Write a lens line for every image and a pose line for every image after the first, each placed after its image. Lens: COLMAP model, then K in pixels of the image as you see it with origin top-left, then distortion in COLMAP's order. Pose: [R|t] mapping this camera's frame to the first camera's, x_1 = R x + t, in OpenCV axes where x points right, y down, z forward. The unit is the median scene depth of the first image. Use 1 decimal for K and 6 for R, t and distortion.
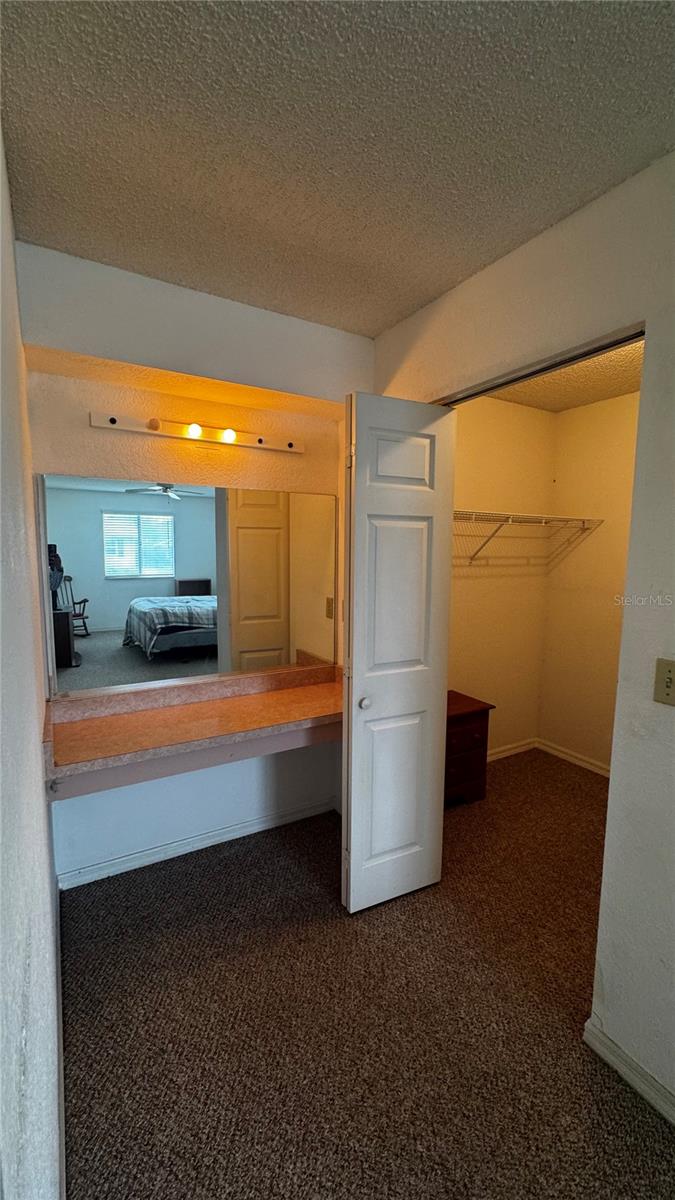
lens RADIAL K [[476.5, 0, 337.2], [0, 476.5, 600.9], [0, 0, 1]] dist [-0.004172, -0.000278]
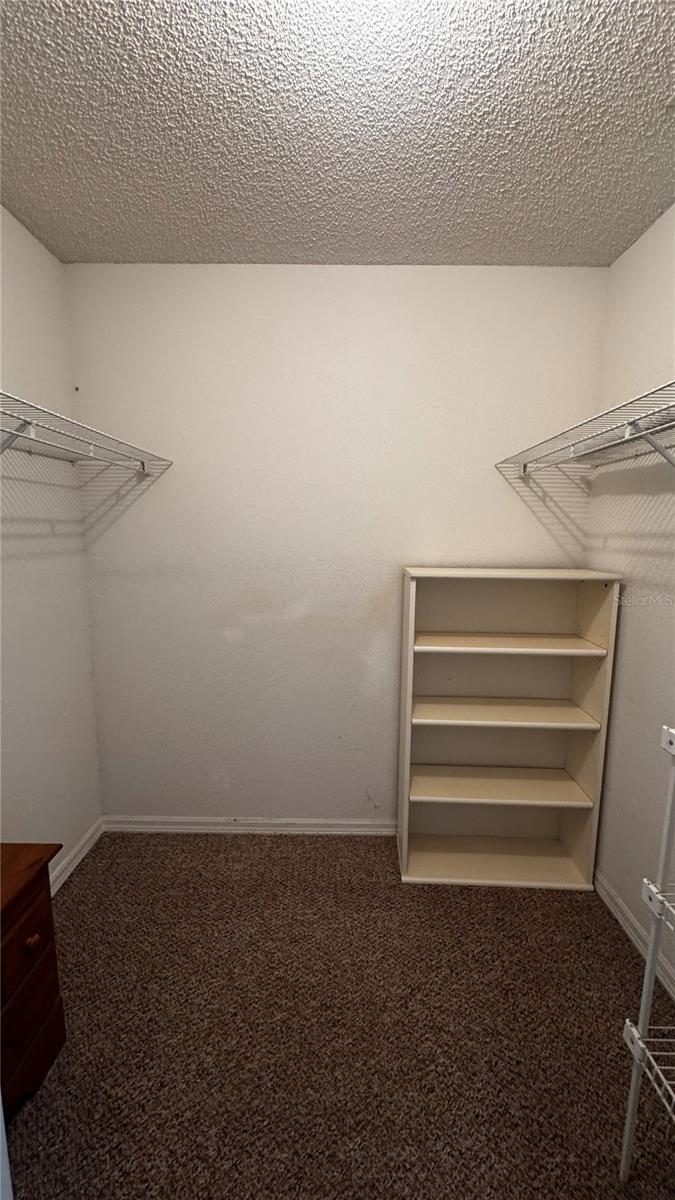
lens RADIAL K [[476.5, 0, 337.5], [0, 476.5, 601.7], [0, 0, 1]] dist [-0.004172, -0.000278]
pose [[0.507182, -0.136180, 0.851012, 0.092629], [0.092479, 0.990335, 0.103360, -0.026502], [-0.856863, 0.026279, 0.514874, 0.443305]]
